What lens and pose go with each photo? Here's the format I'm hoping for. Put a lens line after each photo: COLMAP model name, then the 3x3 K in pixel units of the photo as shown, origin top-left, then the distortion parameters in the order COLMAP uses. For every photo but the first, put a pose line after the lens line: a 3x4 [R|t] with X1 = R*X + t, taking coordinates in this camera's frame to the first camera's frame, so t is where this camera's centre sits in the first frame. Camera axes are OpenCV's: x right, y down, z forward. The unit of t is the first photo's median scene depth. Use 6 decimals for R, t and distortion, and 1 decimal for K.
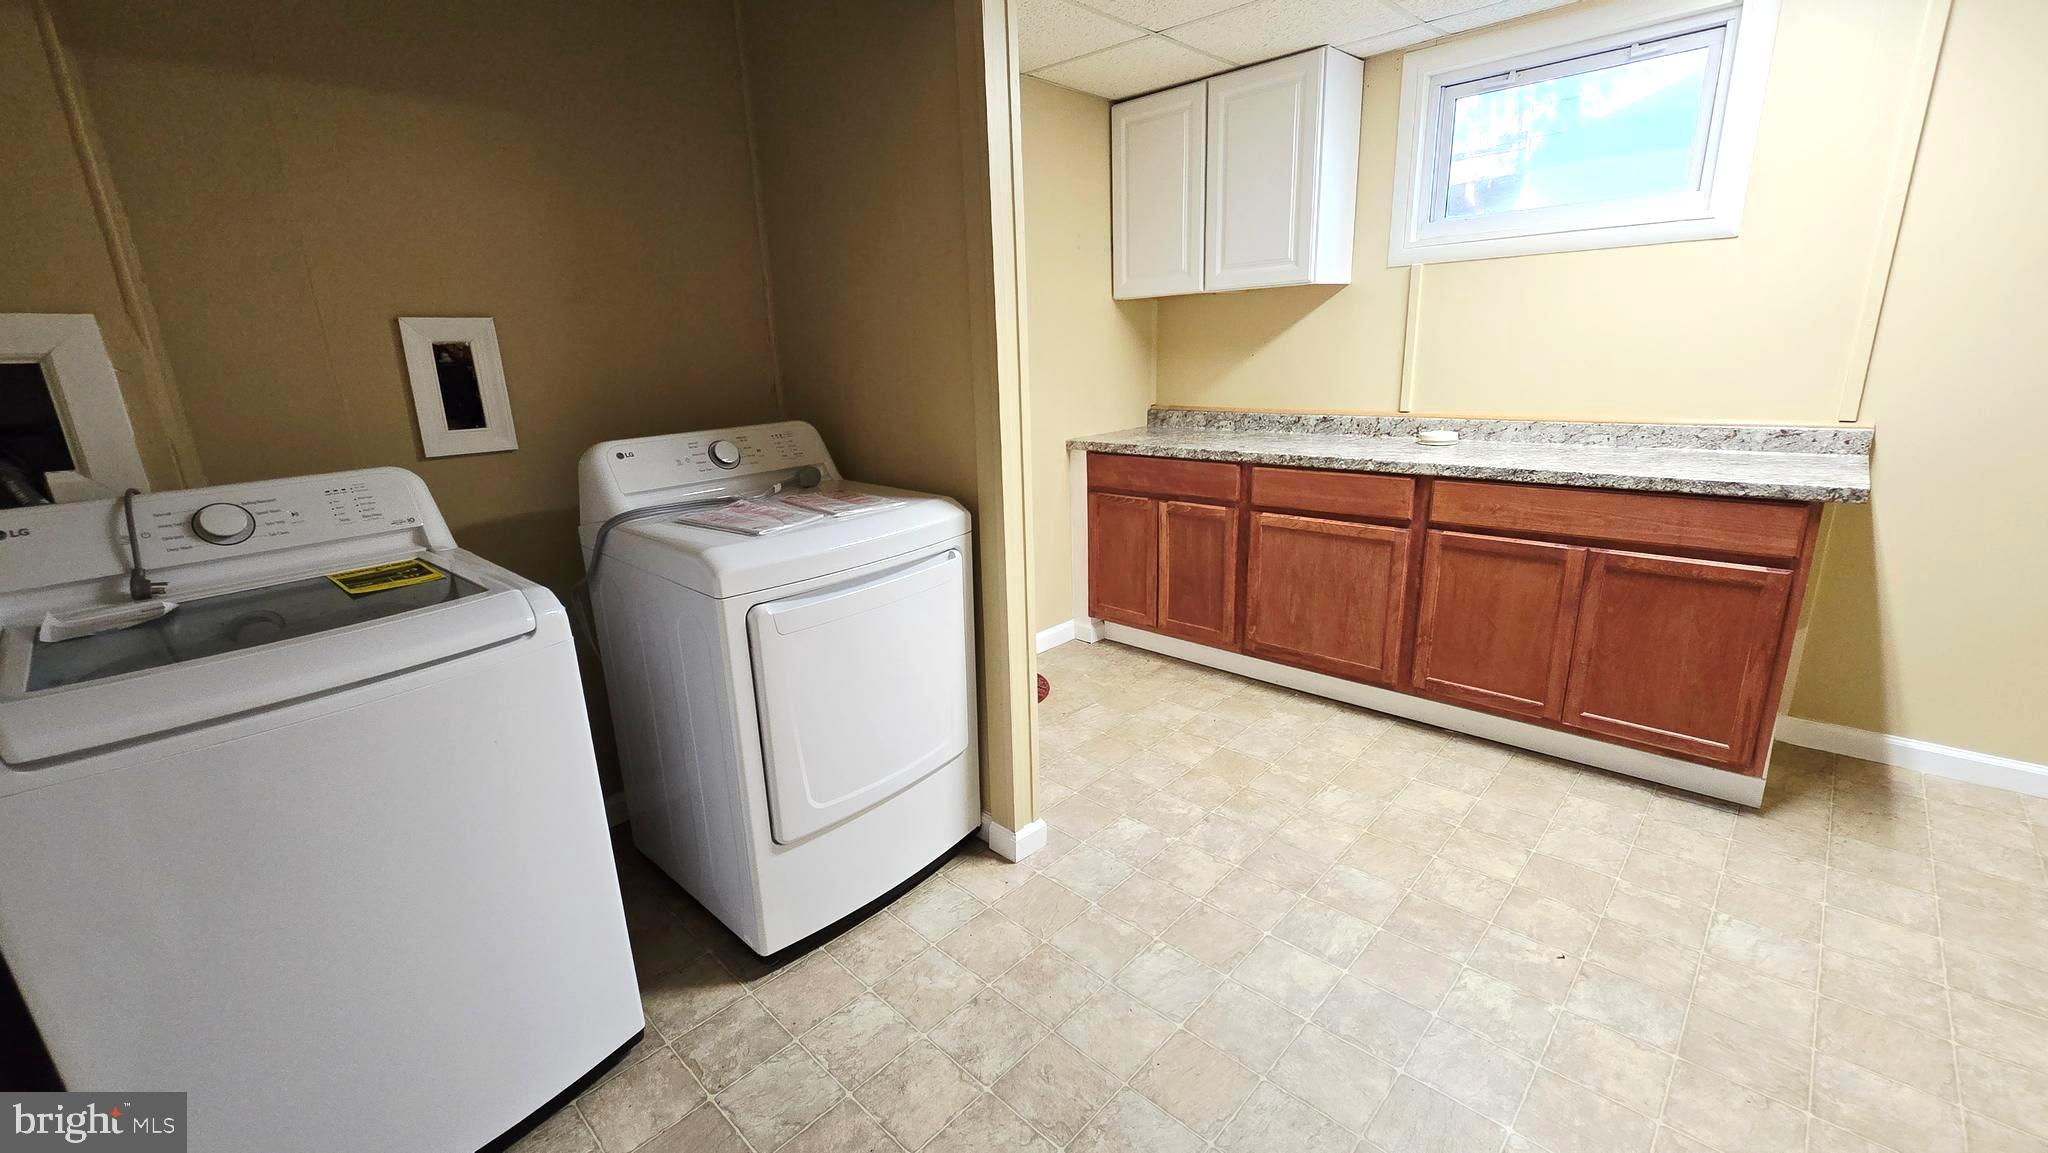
lens RADIAL K [[842.0, 0, 1014.9], [0, 842.0, 586.3], [0, 0, 1]] dist [-0.001307, -0.000241]
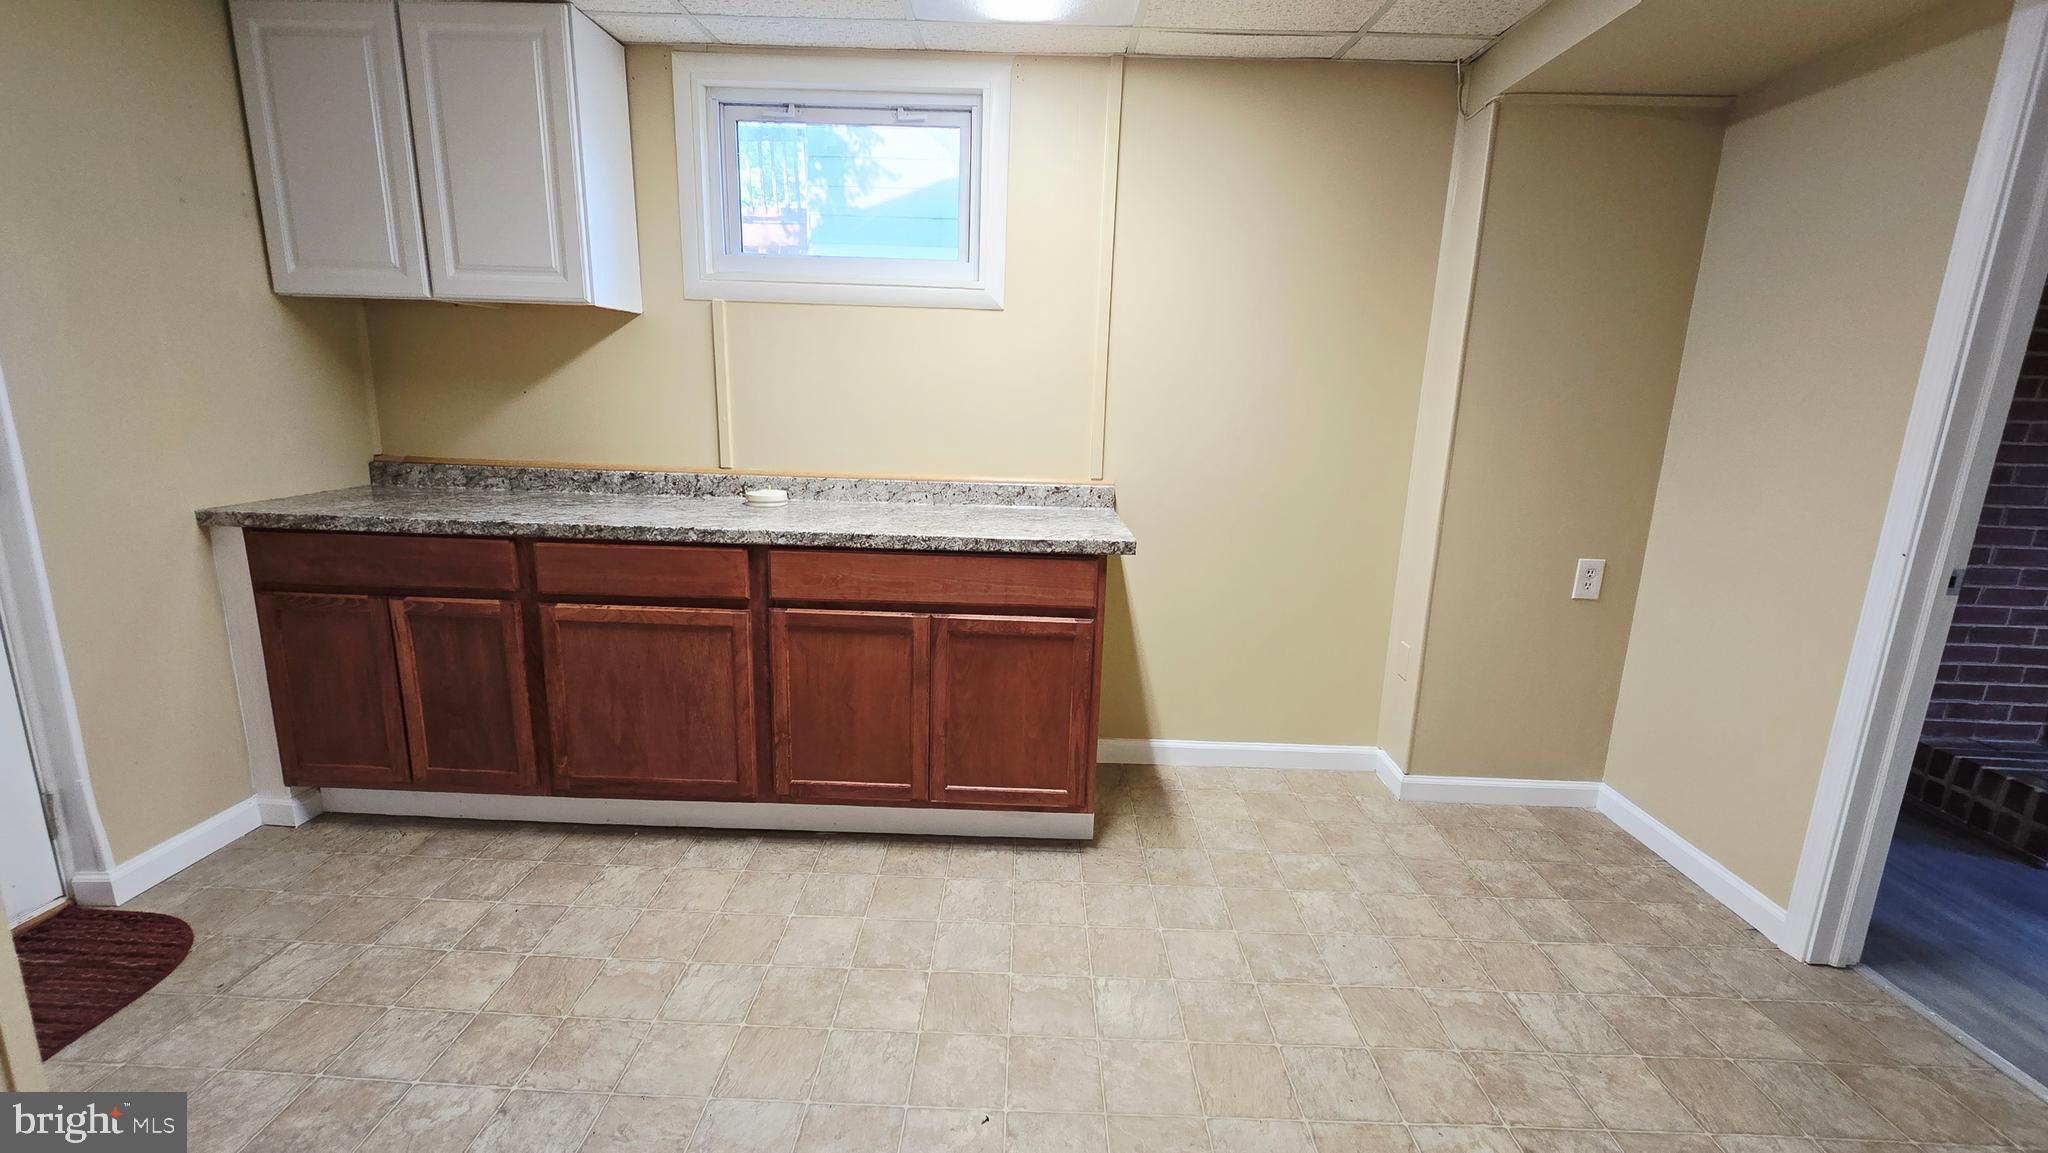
lens RADIAL K [[836.1, 0, 1013.5], [0, 836.1, 583.5], [0, 0, 1]] dist [0.000778, -0.000764]
pose [[0.732512, -0.089336, 0.674866, 0.108671], [0.129757, 0.991499, -0.009590, -0.052623], [-0.668273, 0.094594, 0.737878, 0.220159]]
